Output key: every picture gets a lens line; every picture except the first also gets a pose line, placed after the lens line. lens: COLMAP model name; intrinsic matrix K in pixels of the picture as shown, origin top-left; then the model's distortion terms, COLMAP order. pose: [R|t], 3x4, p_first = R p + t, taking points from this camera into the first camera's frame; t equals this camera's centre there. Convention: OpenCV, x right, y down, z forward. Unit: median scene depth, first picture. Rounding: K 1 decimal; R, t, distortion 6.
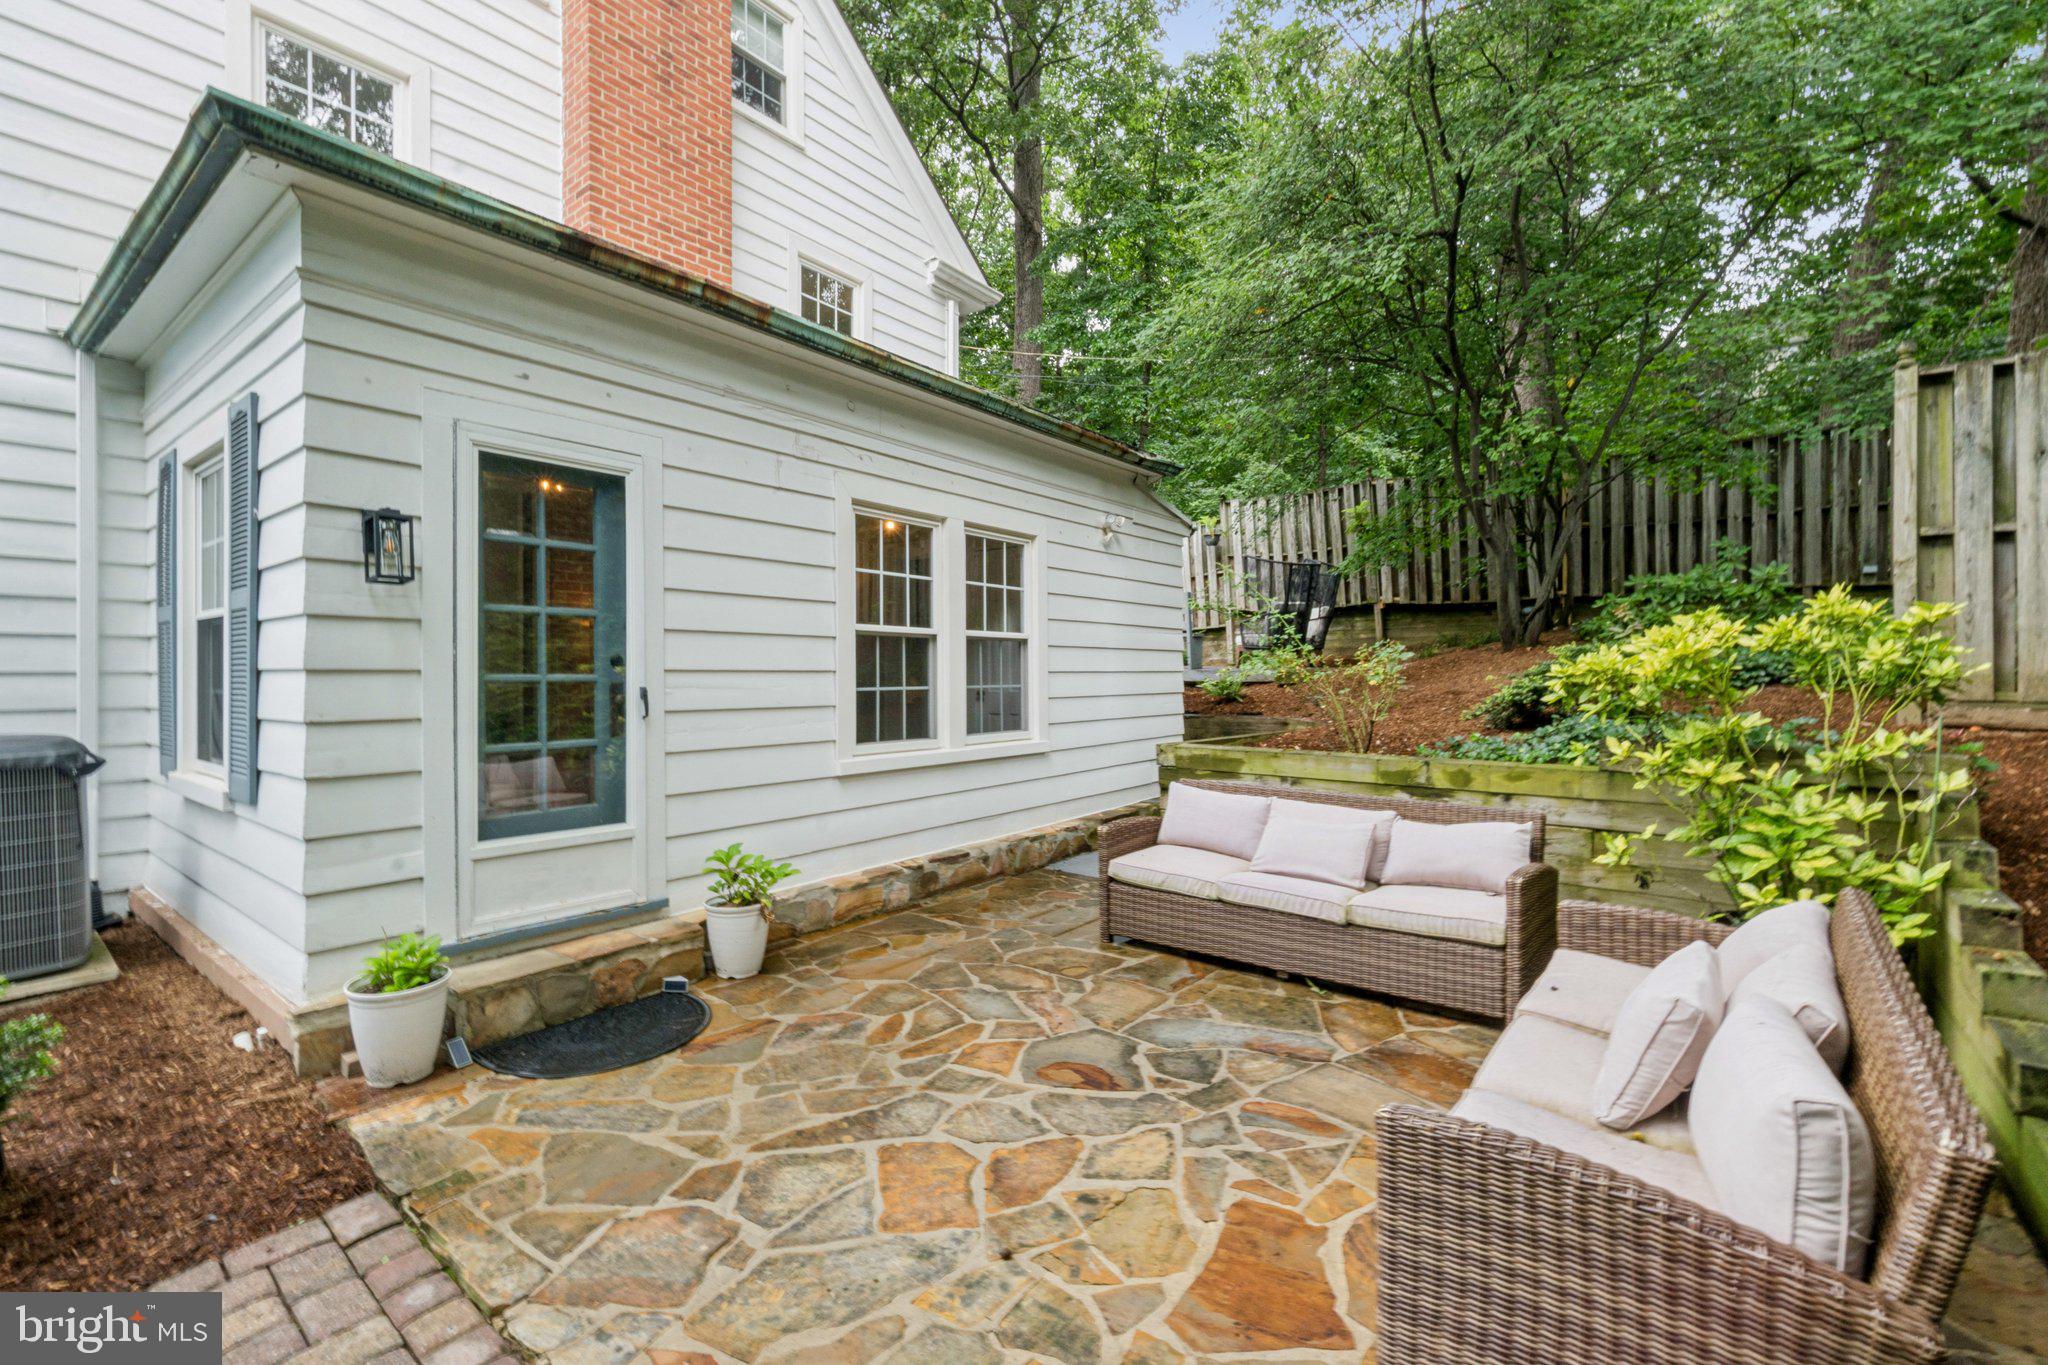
lens RADIAL K [[910.6, 0, 1023.8], [0, 910.6, 683.0], [0, 0, 1]] dist [-0.001116, -0.000914]
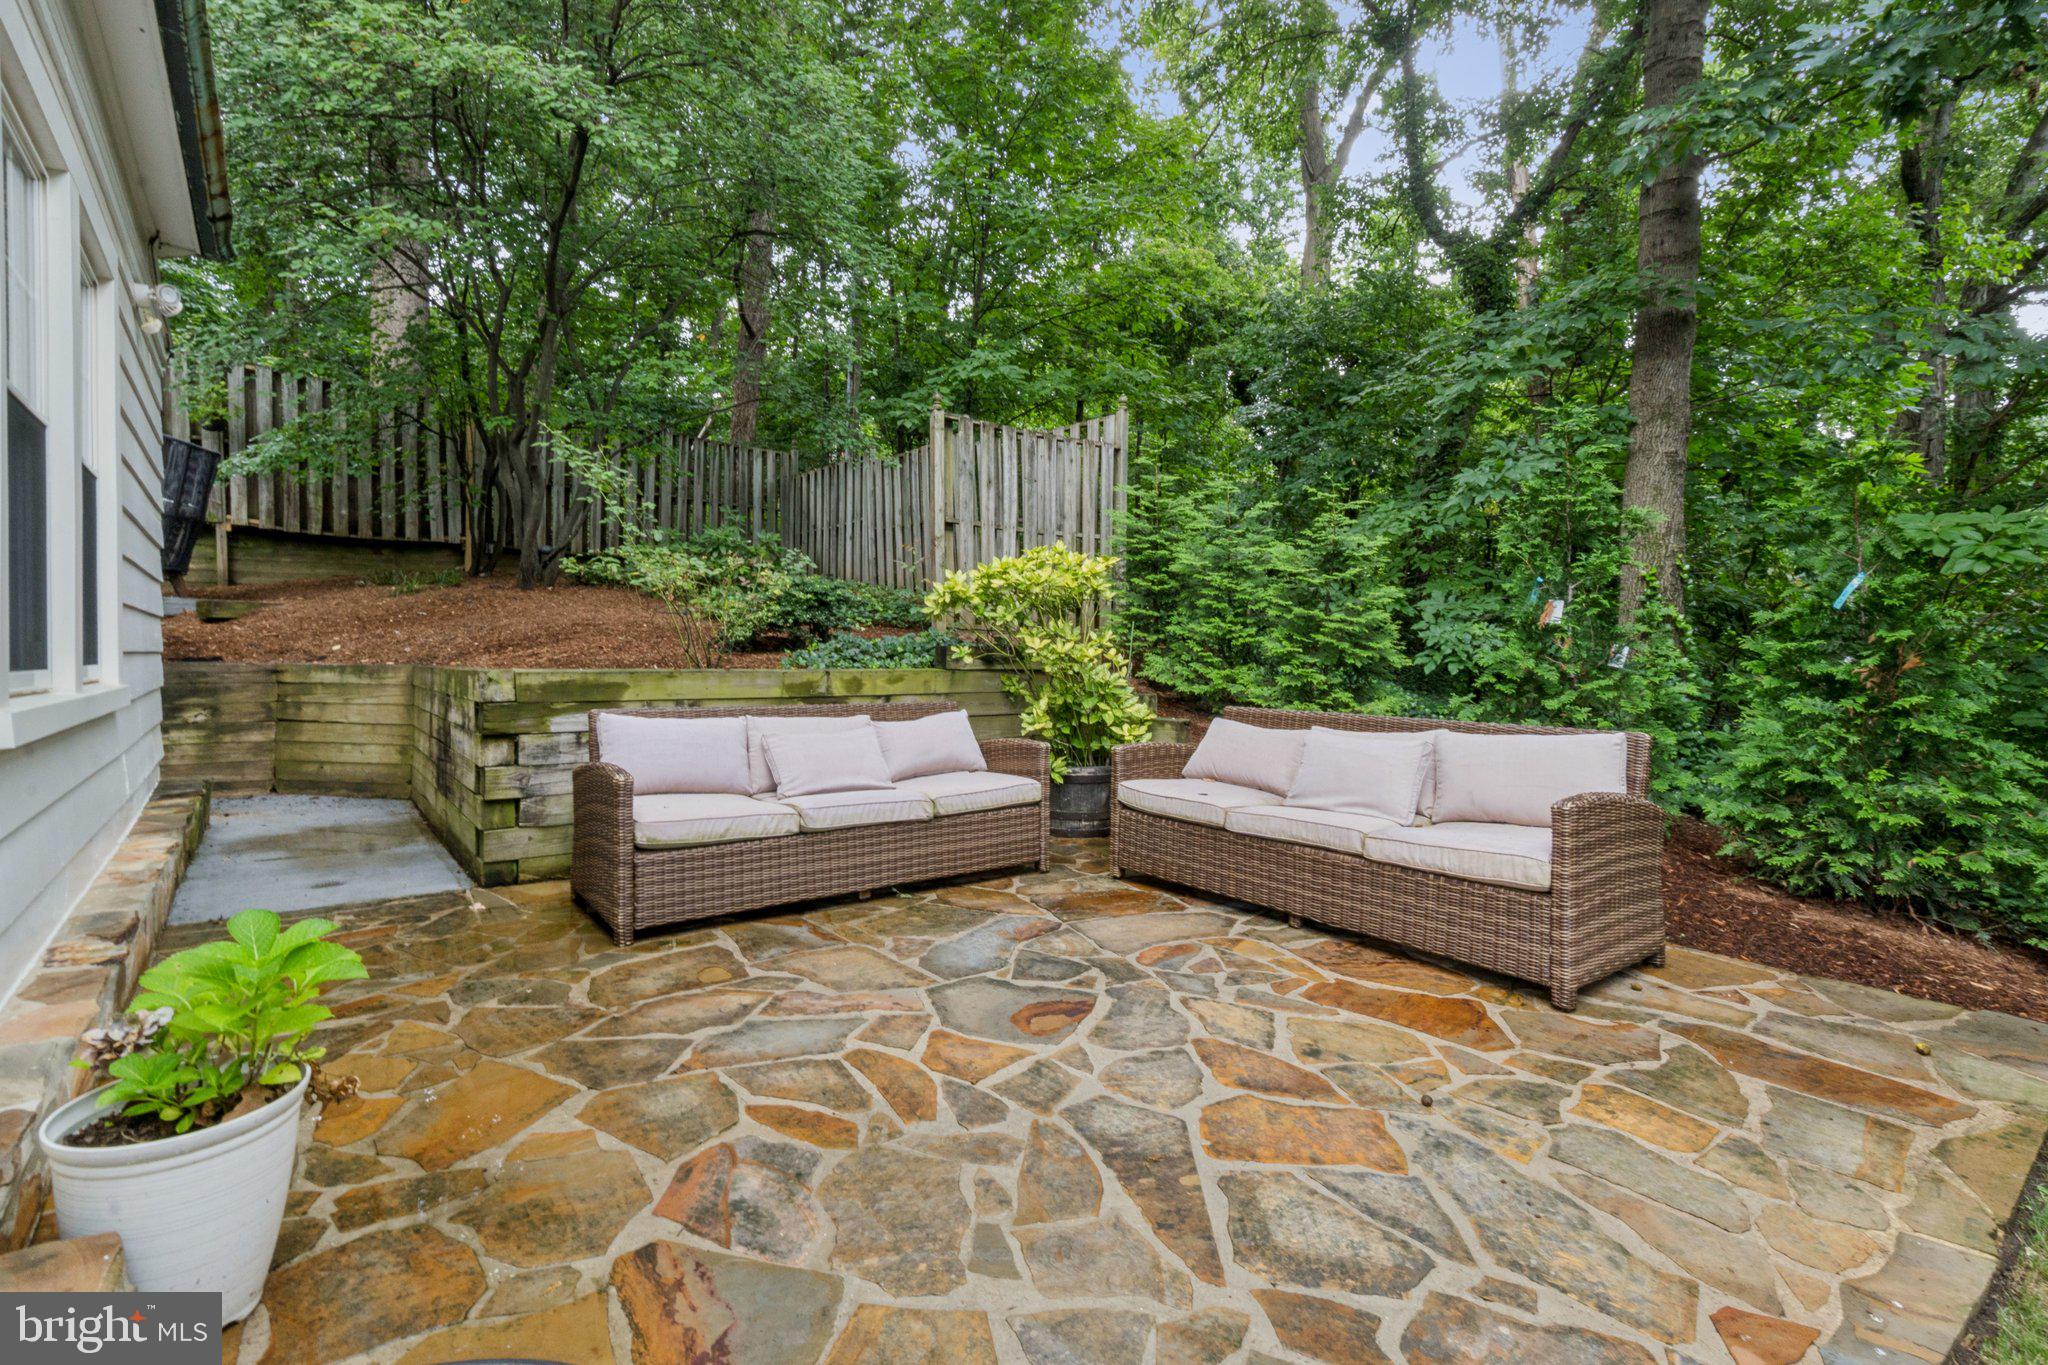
lens RADIAL K [[910.6, 0, 1003.1], [0, 910.6, 650.4], [0, 0, 1]] dist [-0.001116, -0.000914]
pose [[0.237626, 0.007170, 0.971330, -0.703216], [0.005607, 0.999946, -0.008753, 0.102499], [-0.971340, 0.007526, 0.237573, 0.793032]]
